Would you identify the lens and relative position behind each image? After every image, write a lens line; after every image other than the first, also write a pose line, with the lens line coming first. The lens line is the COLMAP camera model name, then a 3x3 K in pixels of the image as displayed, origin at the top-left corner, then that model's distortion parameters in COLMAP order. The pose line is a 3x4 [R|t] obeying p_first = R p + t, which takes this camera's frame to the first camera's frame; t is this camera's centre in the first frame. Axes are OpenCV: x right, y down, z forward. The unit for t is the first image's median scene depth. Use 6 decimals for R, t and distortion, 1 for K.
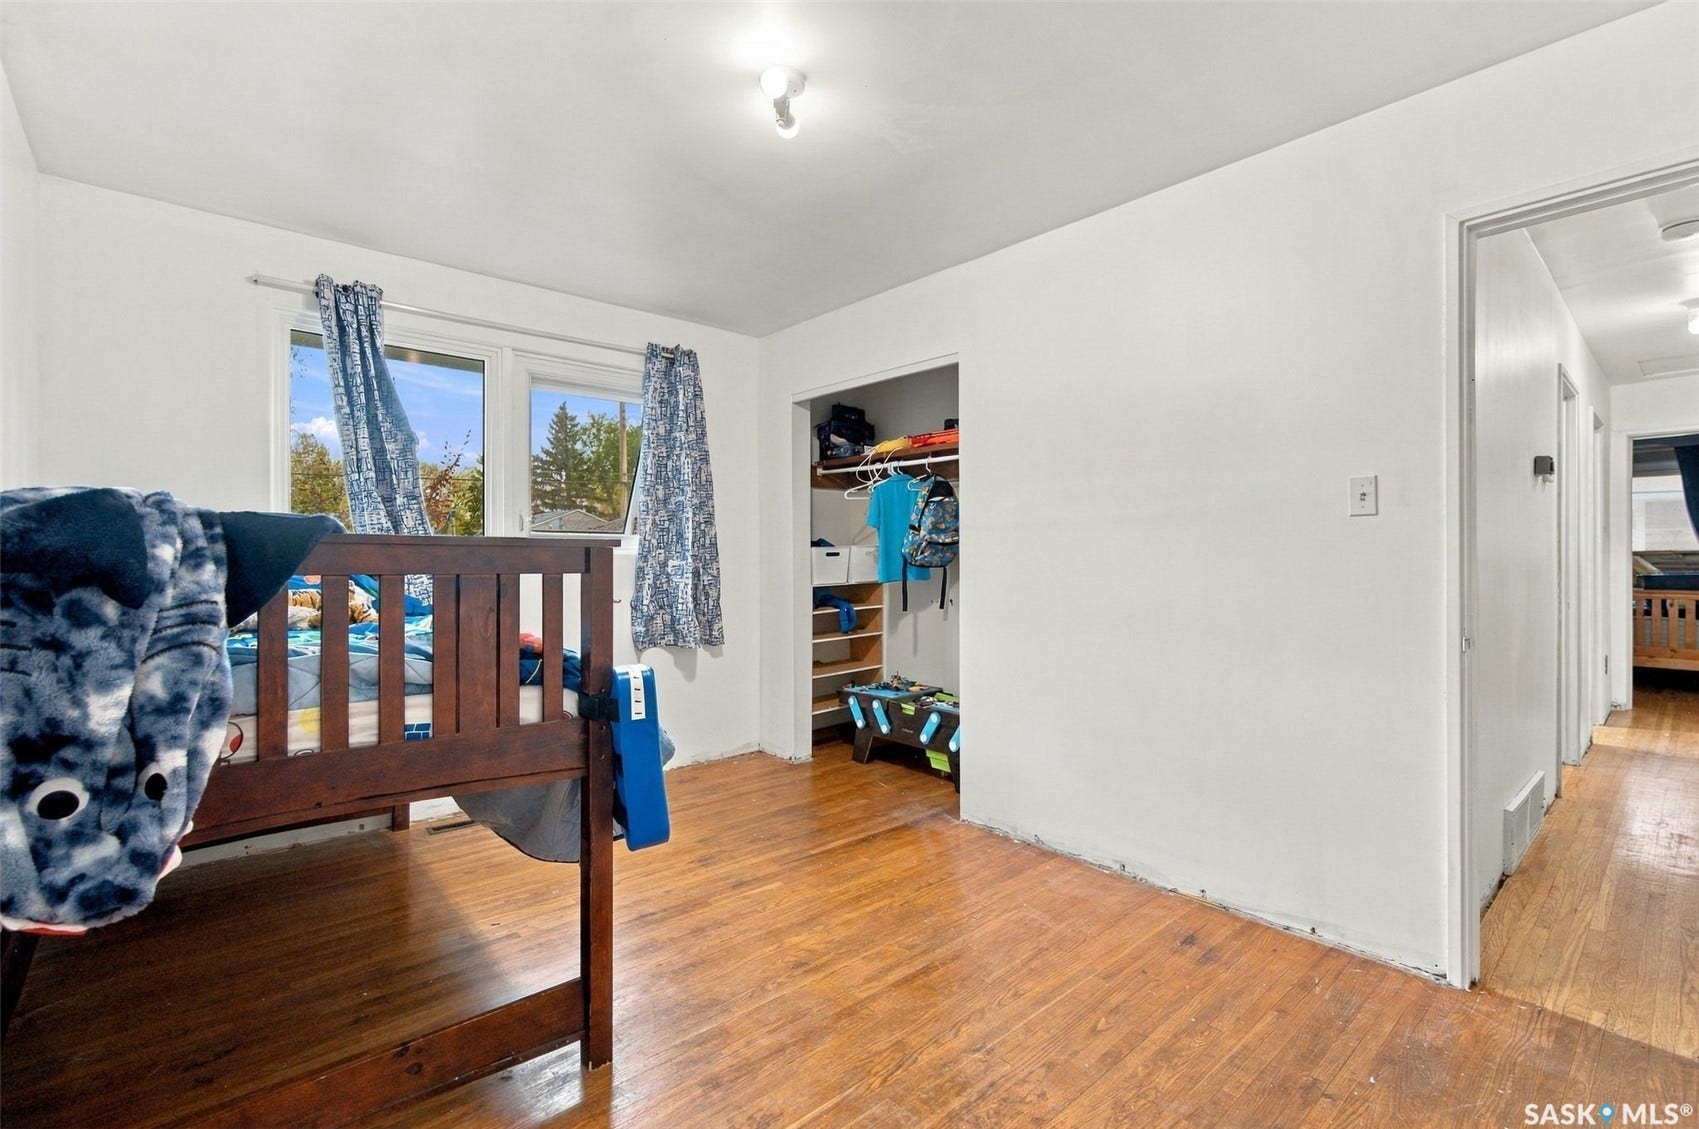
lens RADIAL K [[776.9, 0, 834.2], [0, 776.9, 562.5], [0, 0, 1]] dist [-0.002048, 0.001049]
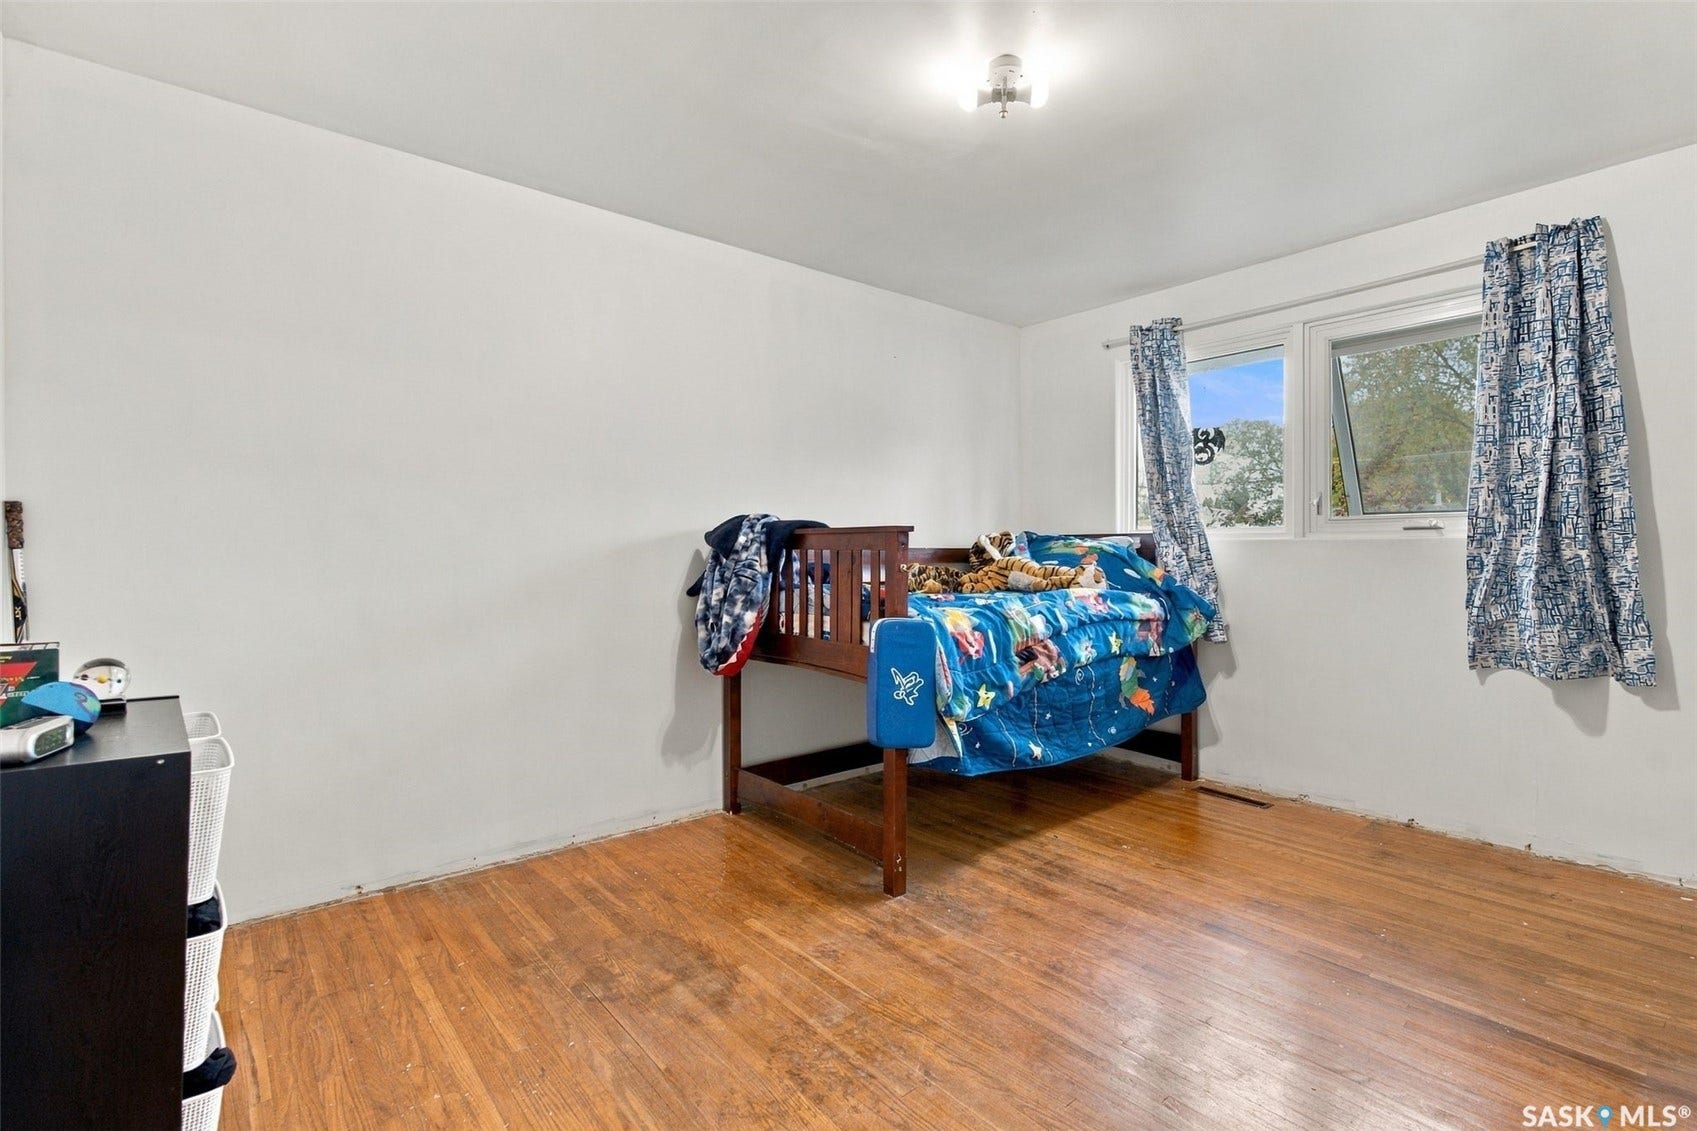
lens RADIAL K [[776.0, 0, 832.9], [0, 776.0, 555.6], [0, 0, 1]] dist [-0.002048, 0.001049]
pose [[-0.047465, 0.002174, -0.998871, 0.631360], [-0.008324, 0.999962, 0.002572, 0.011840], [0.998838, 0.008437, -0.047445, 0.535658]]
